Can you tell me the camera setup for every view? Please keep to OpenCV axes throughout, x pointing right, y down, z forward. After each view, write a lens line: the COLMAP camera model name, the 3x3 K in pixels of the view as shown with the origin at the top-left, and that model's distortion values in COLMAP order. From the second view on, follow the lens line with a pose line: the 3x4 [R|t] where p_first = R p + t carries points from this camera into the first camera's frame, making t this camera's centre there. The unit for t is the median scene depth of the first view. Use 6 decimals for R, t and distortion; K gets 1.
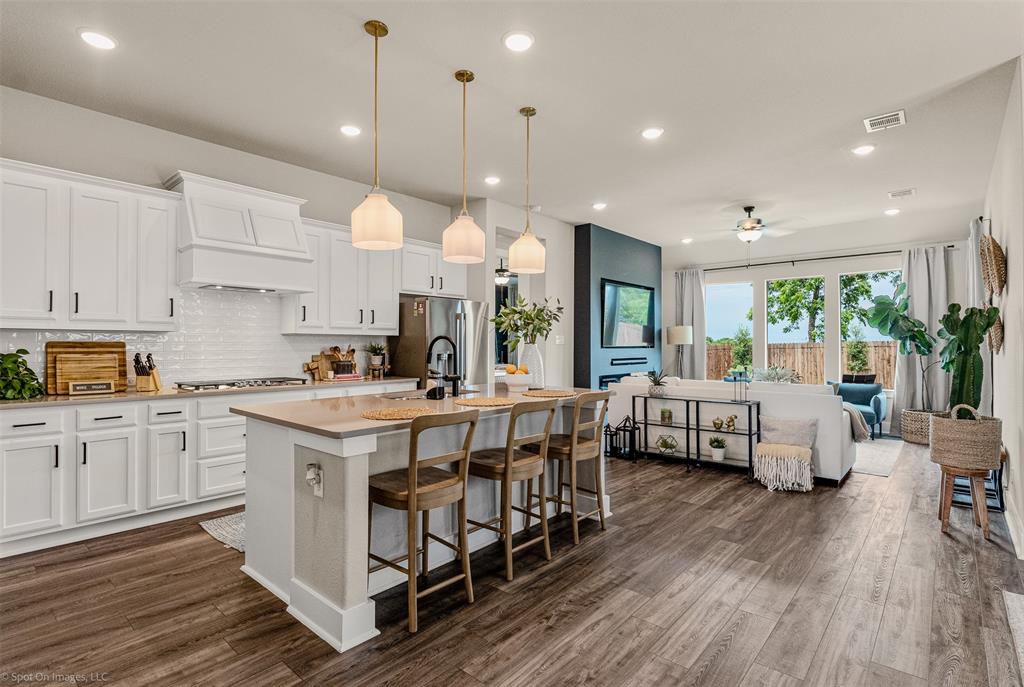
lens RADIAL K [[498.6, 0, 517.1], [0, 498.6, 339.5], [0, 0, 1]] dist [-0.001886, -0.001048]
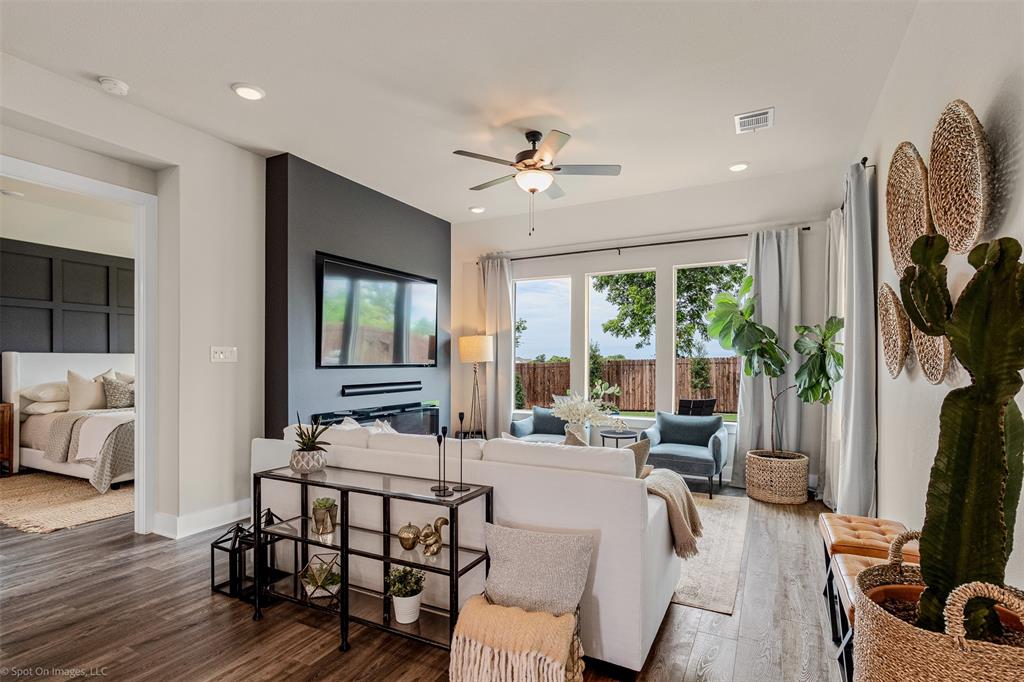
lens RADIAL K [[484.3, 0, 527.3], [0, 484.3, 366.9], [0, 0, 1]] dist [0.003845, 0.000523]
pose [[0.968923, -0.003789, 0.247335, 0.477910], [-0.001797, 0.999748, 0.022357, 0.004047], [-0.247358, -0.022107, 0.968672, 0.656356]]
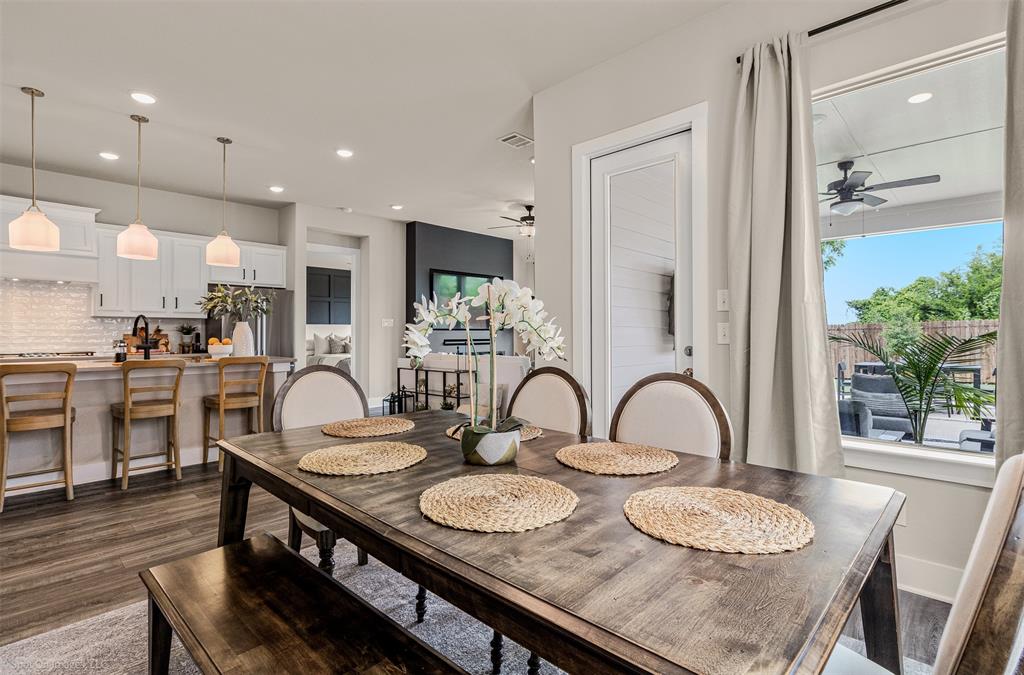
lens RADIAL K [[484.3, 0, 517.8], [0, 484.3, 340.7], [0, 0, 1]] dist [0.003845, 0.000523]
pose [[0.999025, -0.002030, -0.044113, 0.745358], [0.003166, 0.999664, 0.025708, 0.024057], [0.044046, -0.025822, 0.998696, -0.192481]]
